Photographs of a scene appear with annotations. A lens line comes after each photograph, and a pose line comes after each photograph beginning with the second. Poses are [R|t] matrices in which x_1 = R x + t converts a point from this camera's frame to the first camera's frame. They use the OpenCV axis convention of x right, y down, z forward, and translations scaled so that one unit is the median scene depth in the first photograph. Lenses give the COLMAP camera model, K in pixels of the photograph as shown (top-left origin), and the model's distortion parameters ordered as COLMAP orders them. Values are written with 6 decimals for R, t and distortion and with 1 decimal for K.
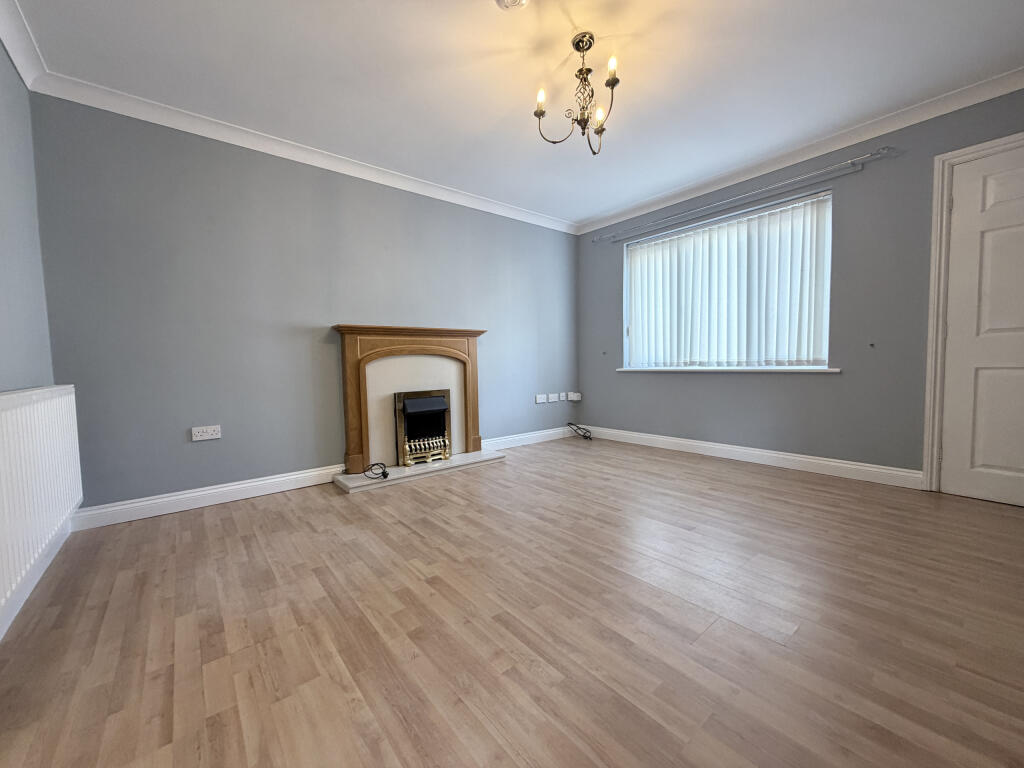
lens RADIAL K [[409.5, 0, 506.0], [0, 409.5, 385.0], [0, 0, 1]] dist [0.000468, 0.000485]
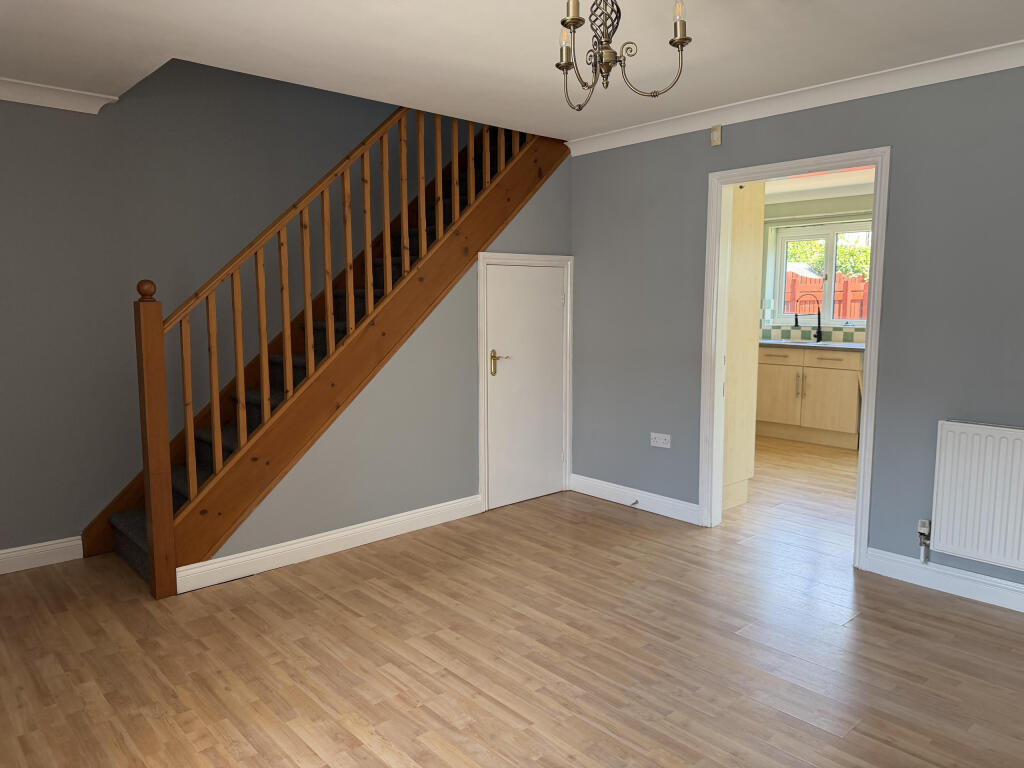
lens RADIAL K [[716.7, 0, 511.8], [0, 716.7, 379.0], [0, 0, 1]] dist [0.059283, -0.068079]
pose [[-0.997913, 0.028274, -0.058050, 0.275363], [0.018054, 0.985352, 0.169573, -0.260931], [0.061994, 0.168172, -0.983806, 1.446267]]
